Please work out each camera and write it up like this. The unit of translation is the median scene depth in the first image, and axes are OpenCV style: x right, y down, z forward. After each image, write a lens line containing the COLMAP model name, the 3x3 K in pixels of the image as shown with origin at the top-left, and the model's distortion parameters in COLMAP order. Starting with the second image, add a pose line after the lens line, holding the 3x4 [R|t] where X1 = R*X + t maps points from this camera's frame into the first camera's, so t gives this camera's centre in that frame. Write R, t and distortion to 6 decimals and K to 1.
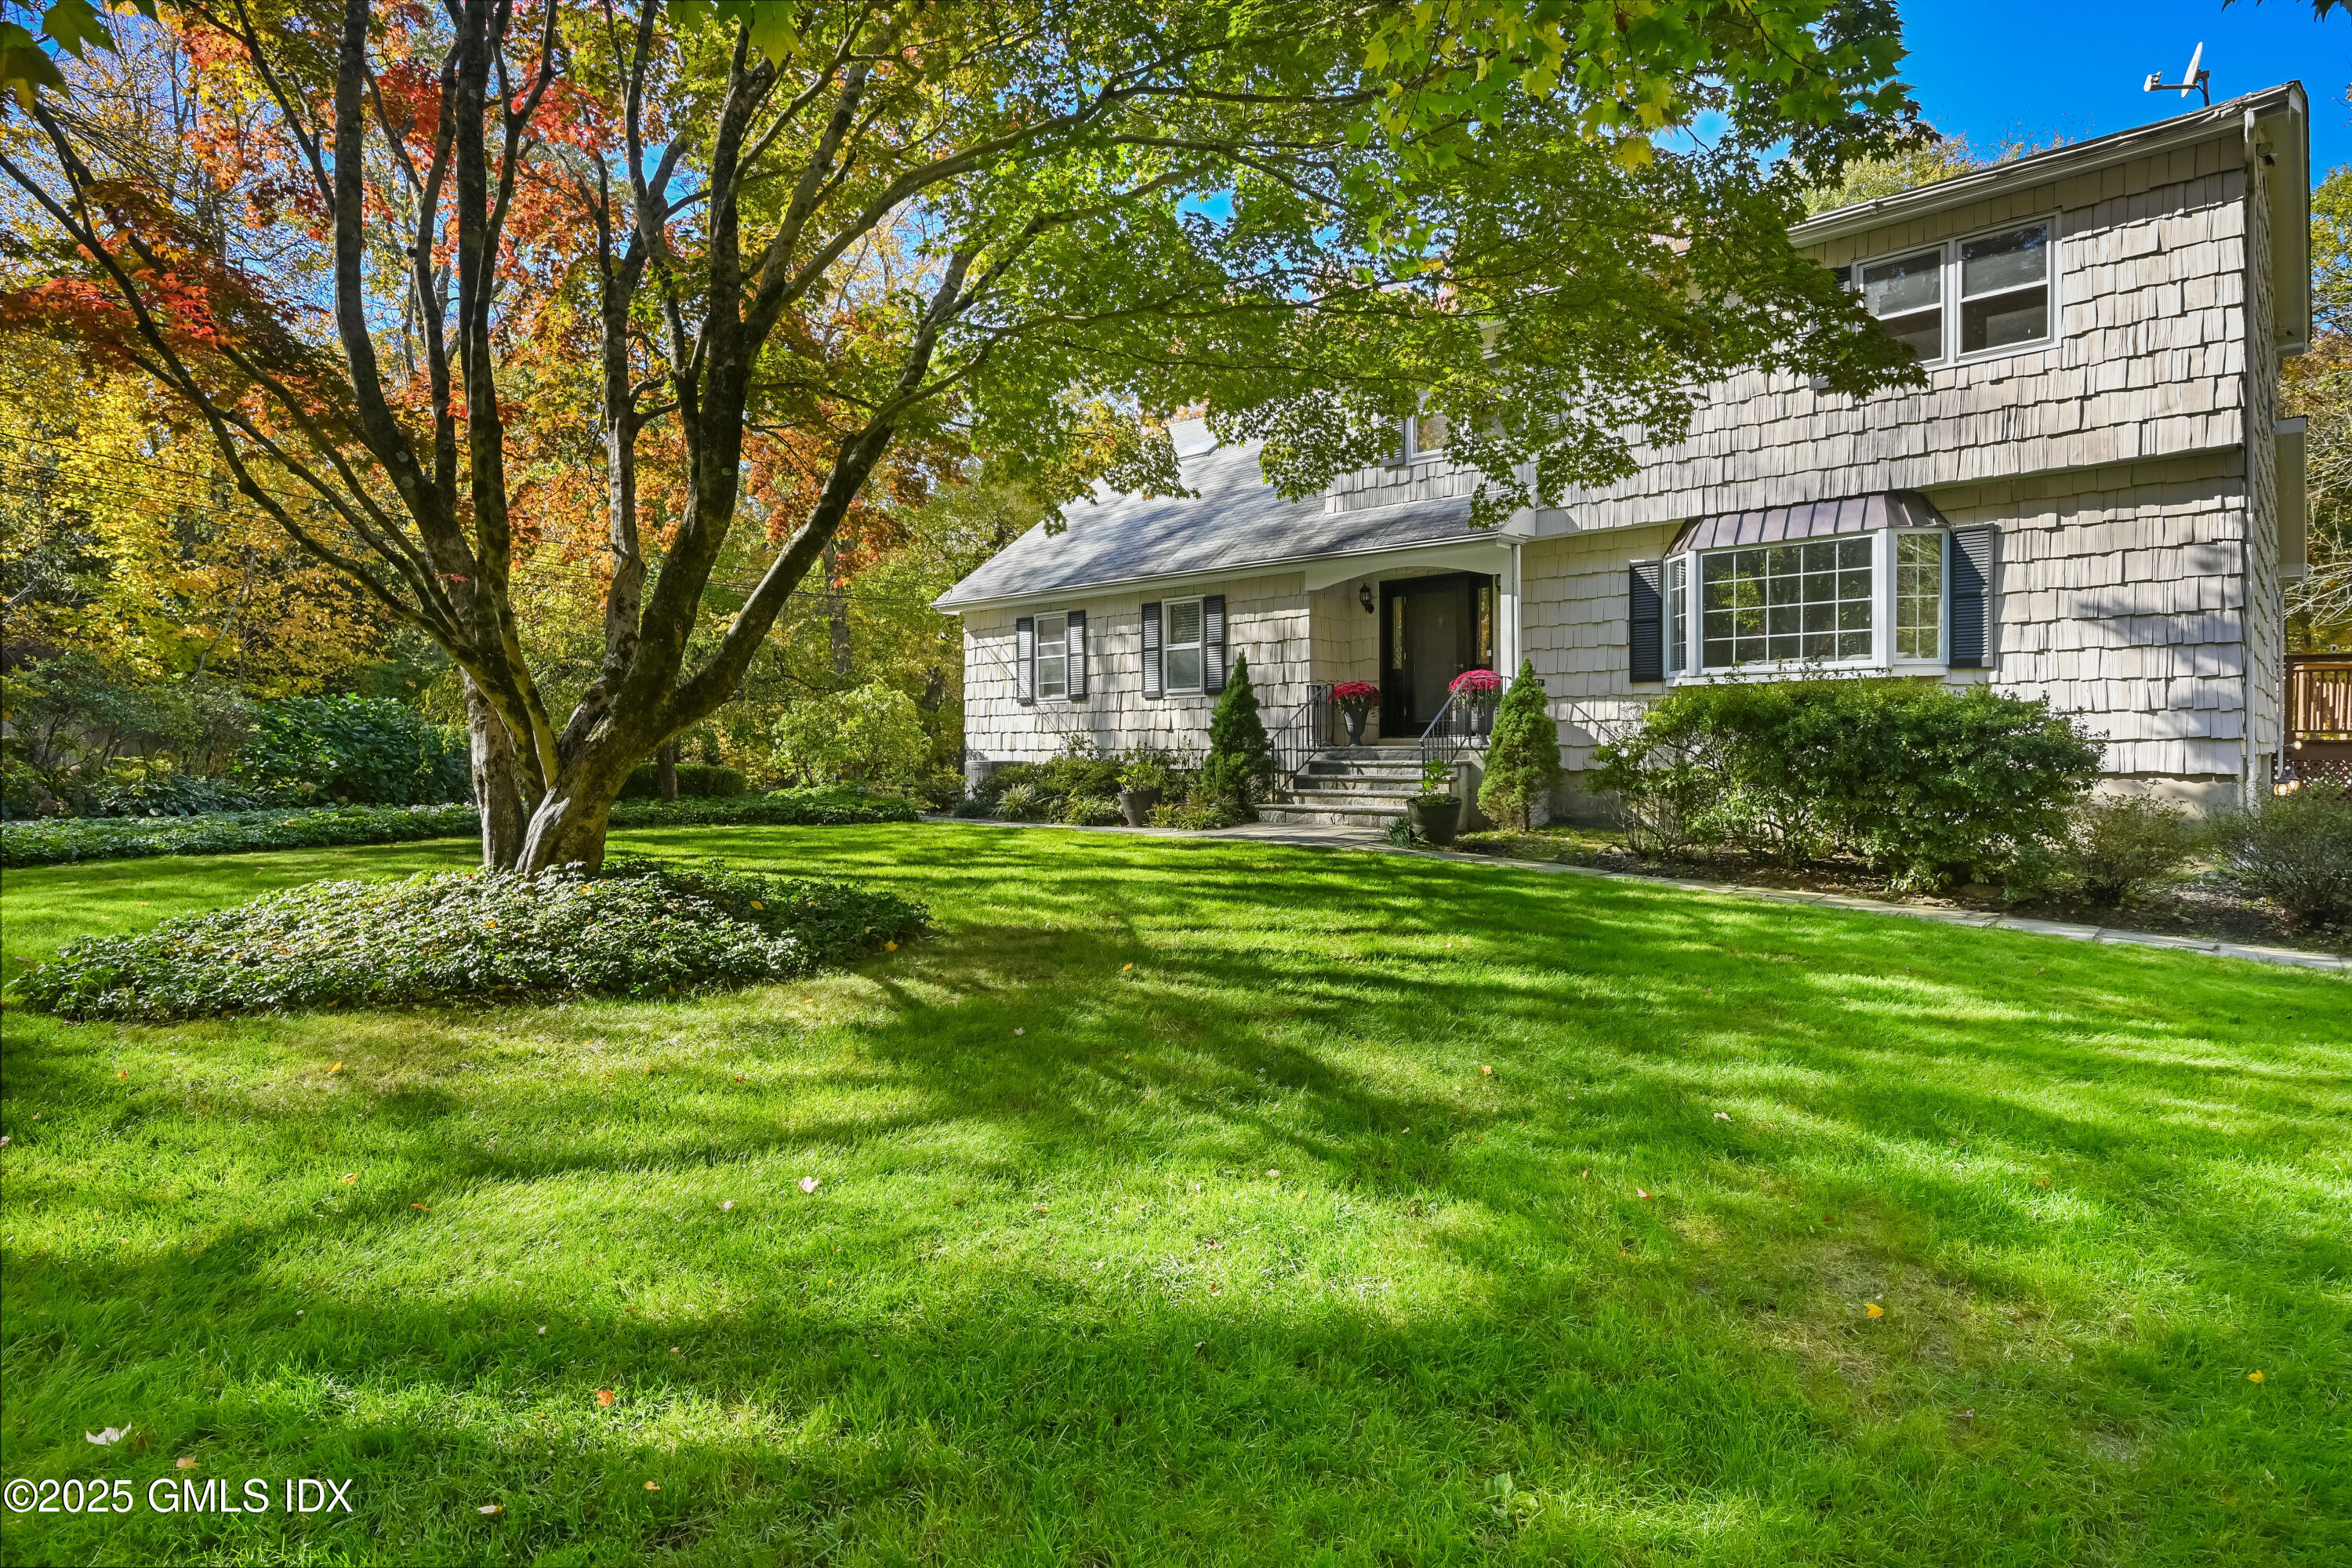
lens RADIAL K [[1235.9, 0, 1183.9], [0, 1235.9, 787.3], [0, 0, 1]] dist [0.003424, 0.000704]
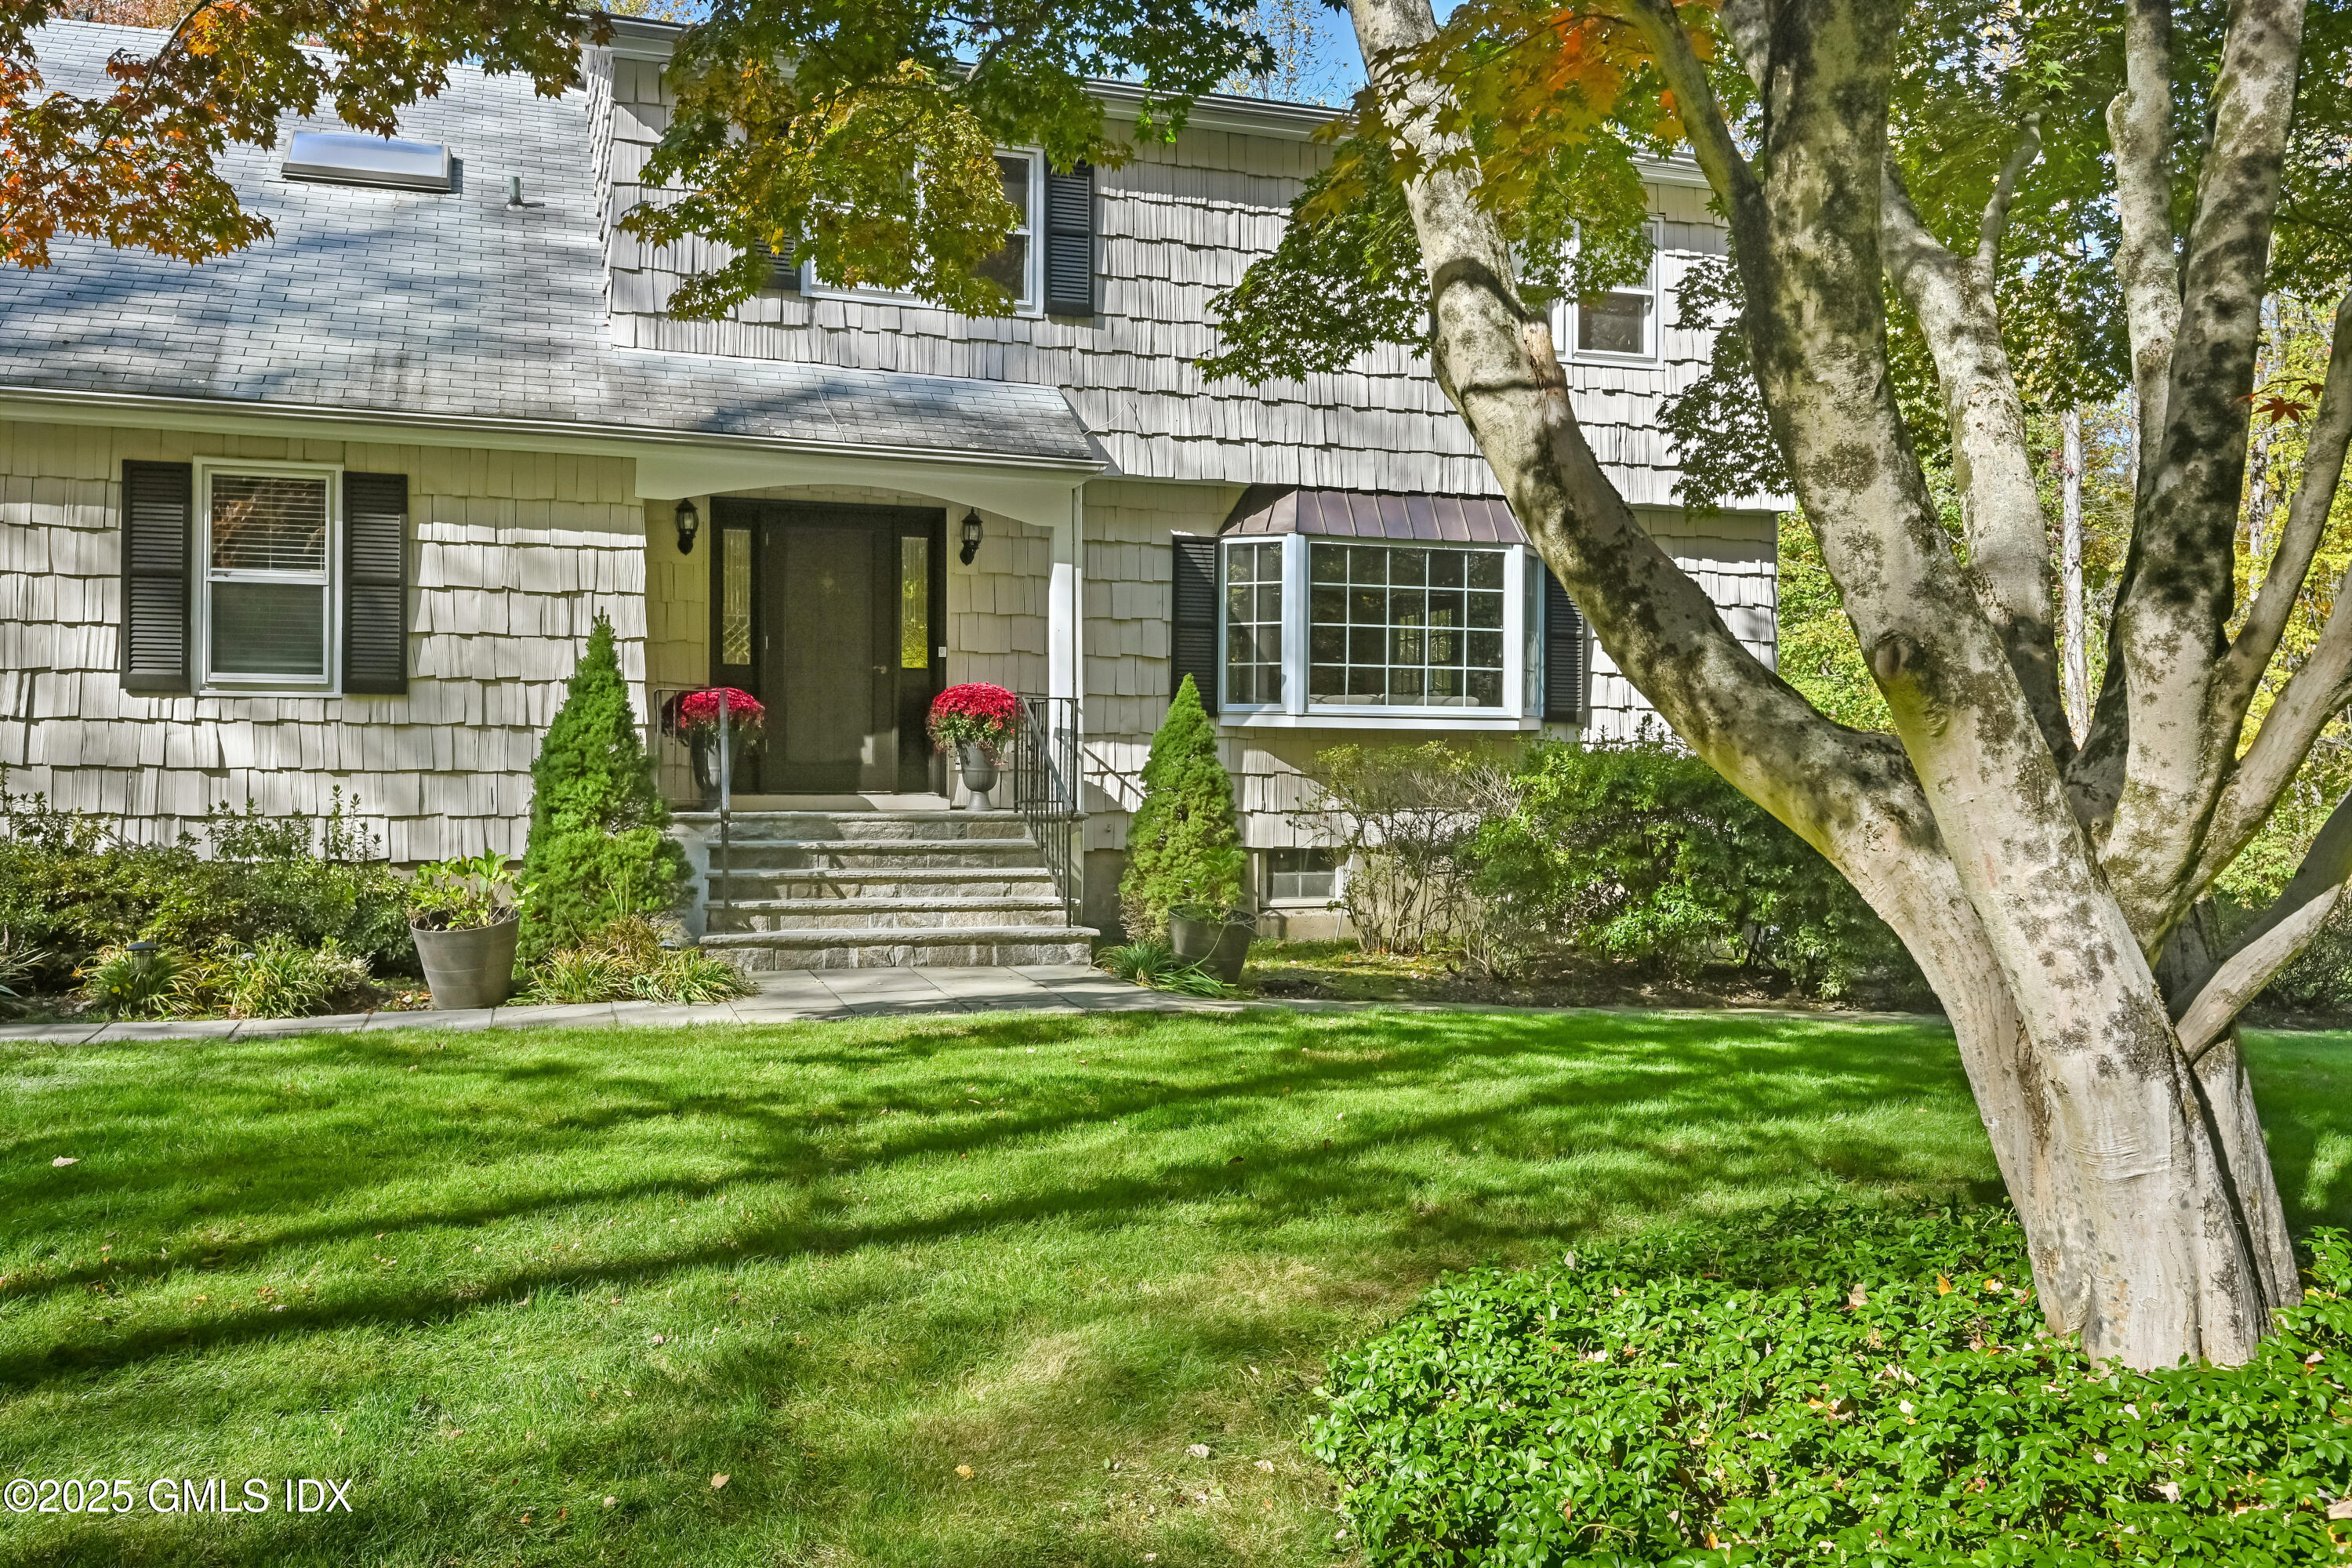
lens RADIAL K [[2070.1, 0, 1174.5], [0, 2070.1, 776.8], [0, 0, 1]] dist [-0.015062, 0.012899]
pose [[0.471766, 0.010185, 0.881665, -0.636973], [0.018526, 0.999598, -0.021460, -0.031118], [-0.881529, 0.026458, 0.471388, 0.510174]]
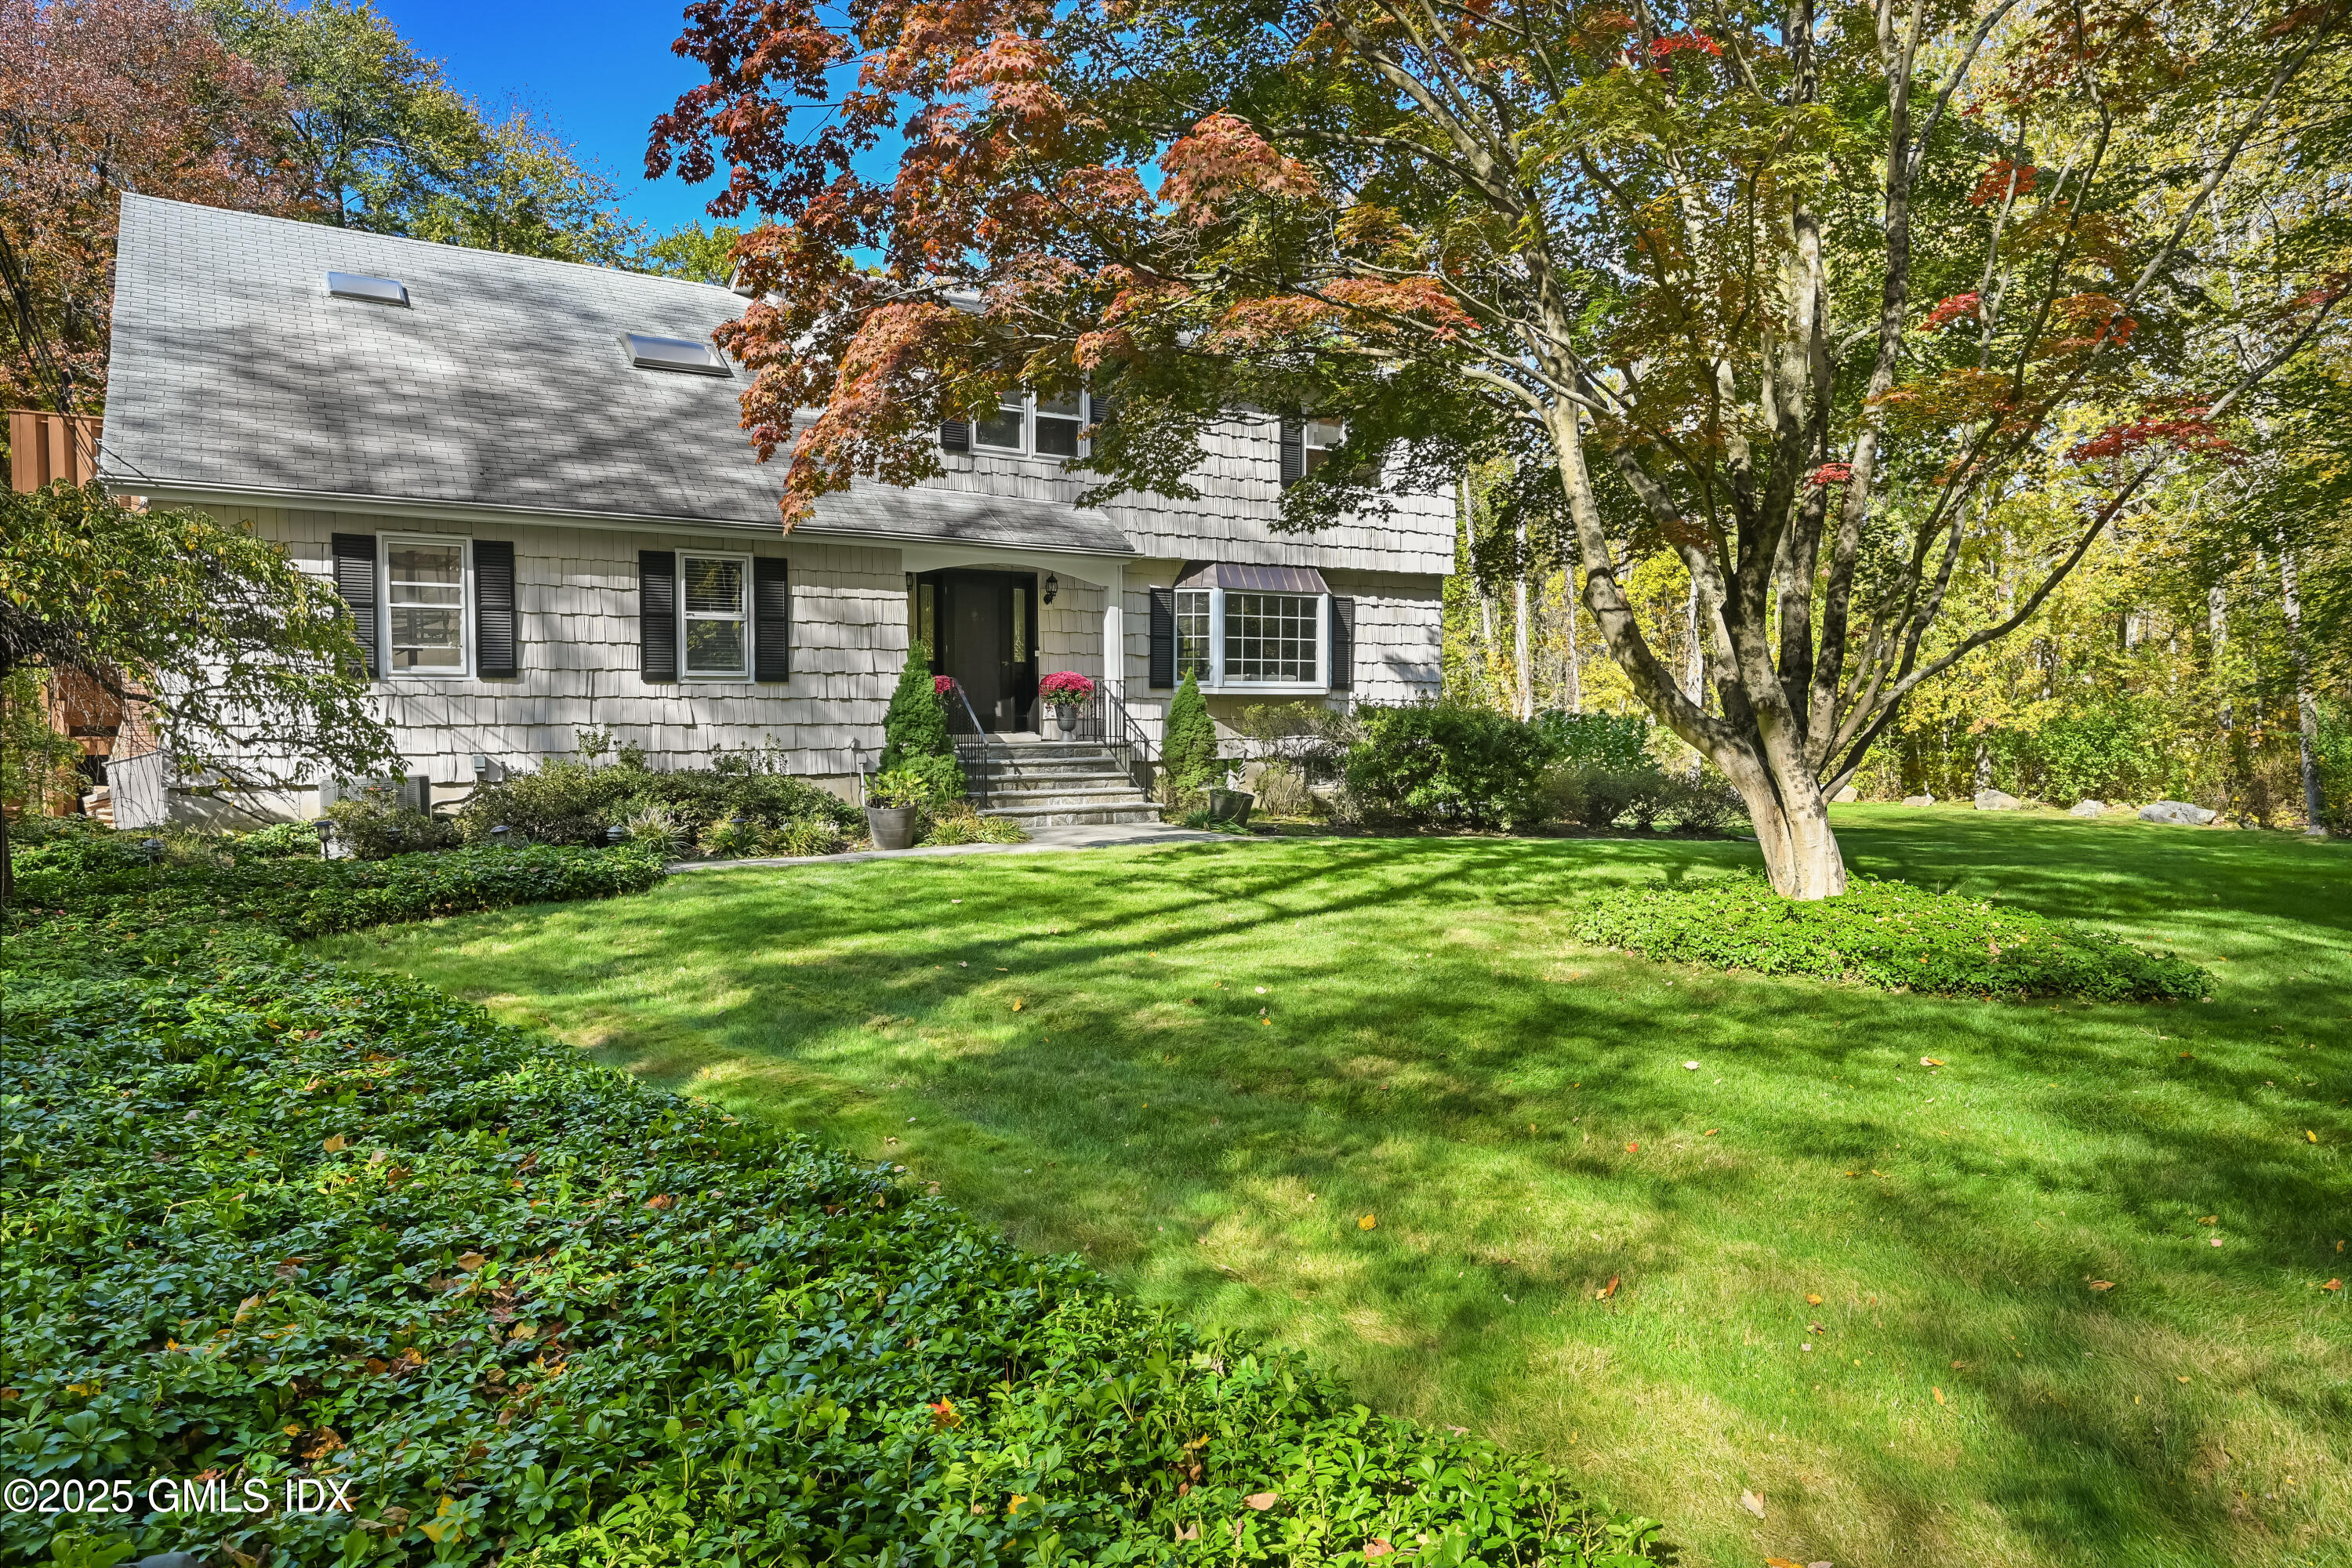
lens RADIAL K [[1559.5, 0, 1179.5], [0, 1559.5, 784.0], [0, 0, 1]] dist [-0.001578, -0.000405]
pose [[0.241047, -0.041370, 0.969631, -1.148380], [0.030158, 0.998928, 0.035123, -0.047240], [-0.970045, 0.020776, 0.242036, 0.646489]]
